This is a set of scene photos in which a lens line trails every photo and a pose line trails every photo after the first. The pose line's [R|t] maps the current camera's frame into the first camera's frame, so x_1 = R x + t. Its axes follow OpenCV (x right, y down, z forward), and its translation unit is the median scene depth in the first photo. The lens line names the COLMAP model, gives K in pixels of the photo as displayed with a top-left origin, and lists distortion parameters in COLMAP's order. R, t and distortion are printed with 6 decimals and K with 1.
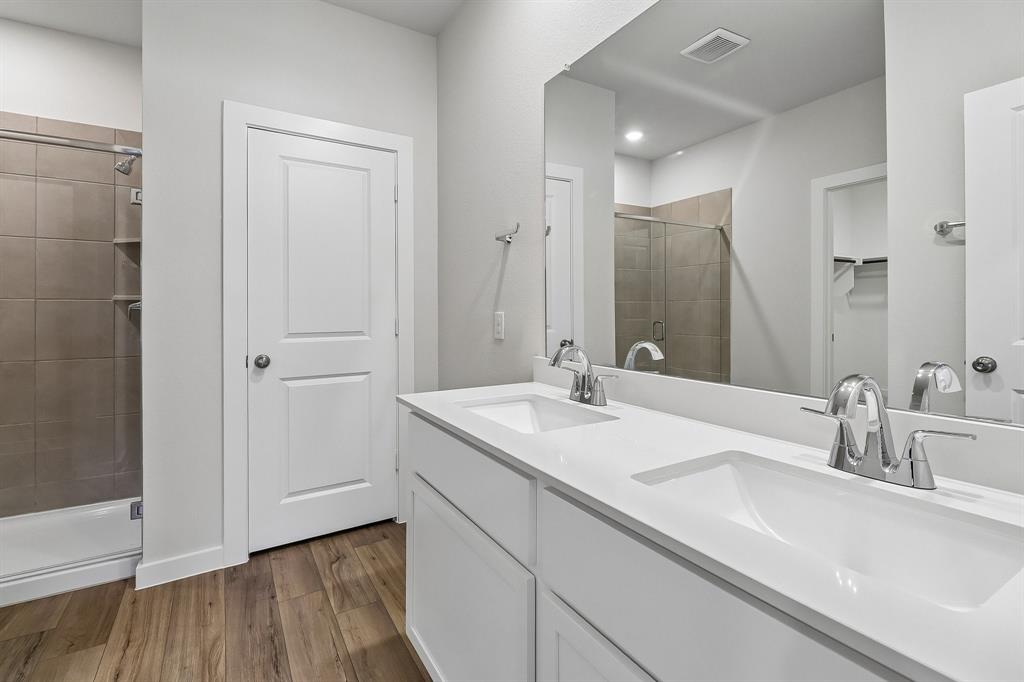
lens RADIAL K [[481.1, 0, 508.4], [0, 481.1, 306.3], [0, 0, 1]] dist [0.023342, -0.013455]
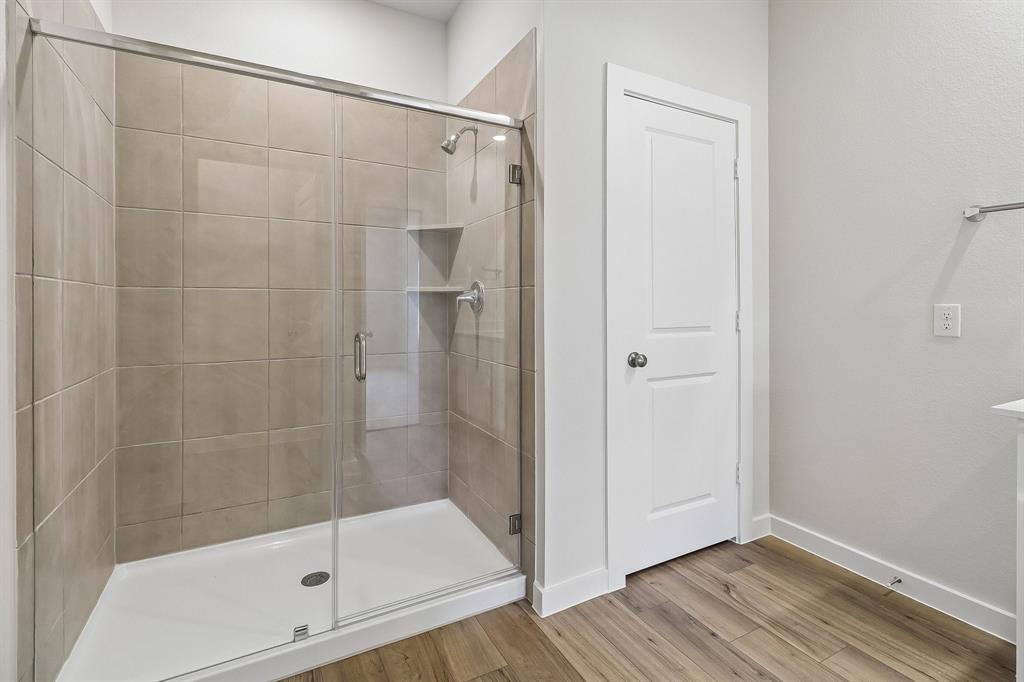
lens RADIAL K [[481.1, 0, 508.4], [0, 481.1, 306.3], [0, 0, 1]] dist [0.023342, -0.013455]
pose [[0.998172, 0.002973, -0.060360, -0.670439], [-0.002611, 0.999978, 0.006075, 0.011681], [0.060376, -0.005906, 0.998158, 0.103877]]
